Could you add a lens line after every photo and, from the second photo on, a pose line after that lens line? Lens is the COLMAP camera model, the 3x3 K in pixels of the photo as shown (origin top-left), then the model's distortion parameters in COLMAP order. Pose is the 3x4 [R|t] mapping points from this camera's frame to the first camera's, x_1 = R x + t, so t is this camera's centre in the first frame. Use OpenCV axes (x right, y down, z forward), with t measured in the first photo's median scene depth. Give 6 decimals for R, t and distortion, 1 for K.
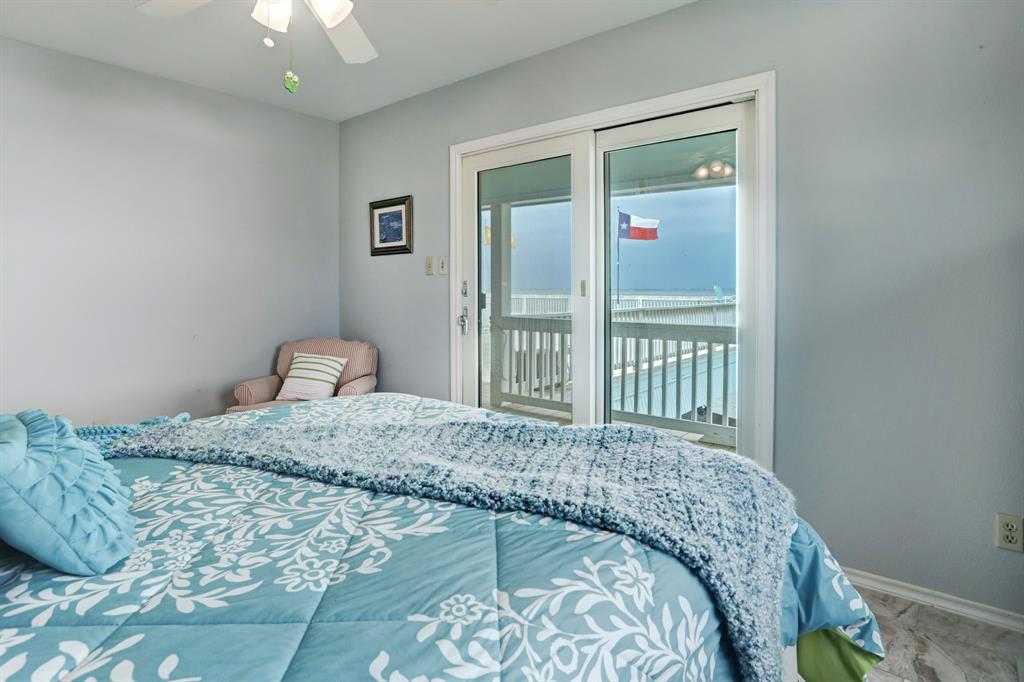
lens RADIAL K [[567.3, 0, 511.6], [0, 567.3, 334.7], [0, 0, 1]] dist [-0.029401, 0.001504]
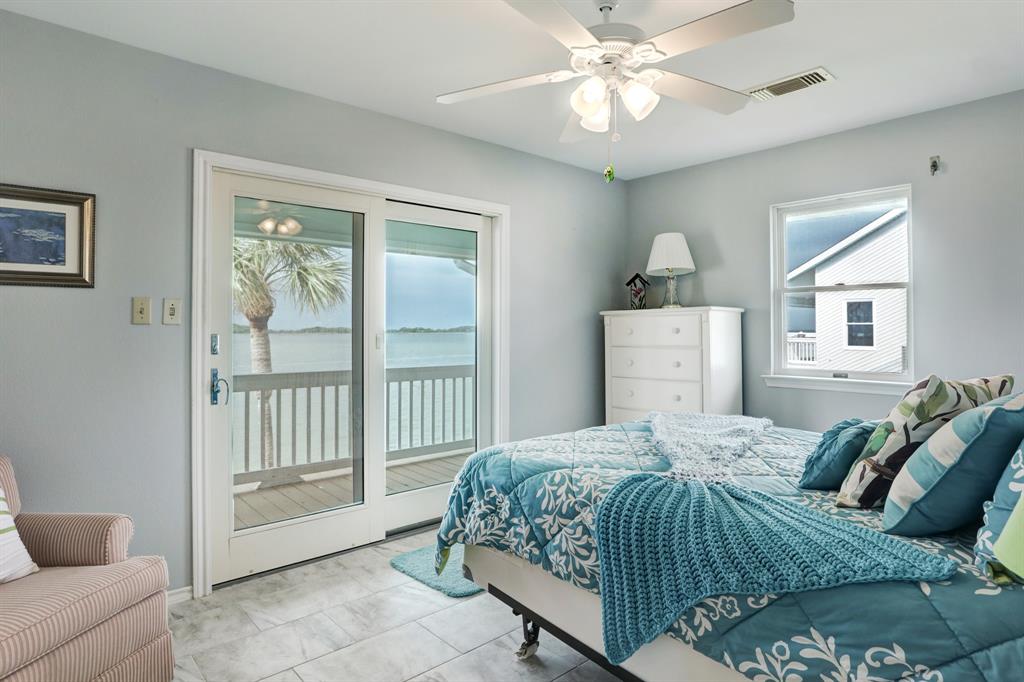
lens RADIAL K [[567.3, 0, 528.6], [0, 567.3, 325.0], [0, 0, 1]] dist [-0.029401, 0.001504]
pose [[0.114805, 0.002300, 0.993385, -0.740632], [0.081233, 0.996626, -0.011696, -0.061189], [-0.990061, 0.082039, 0.114231, 0.485988]]
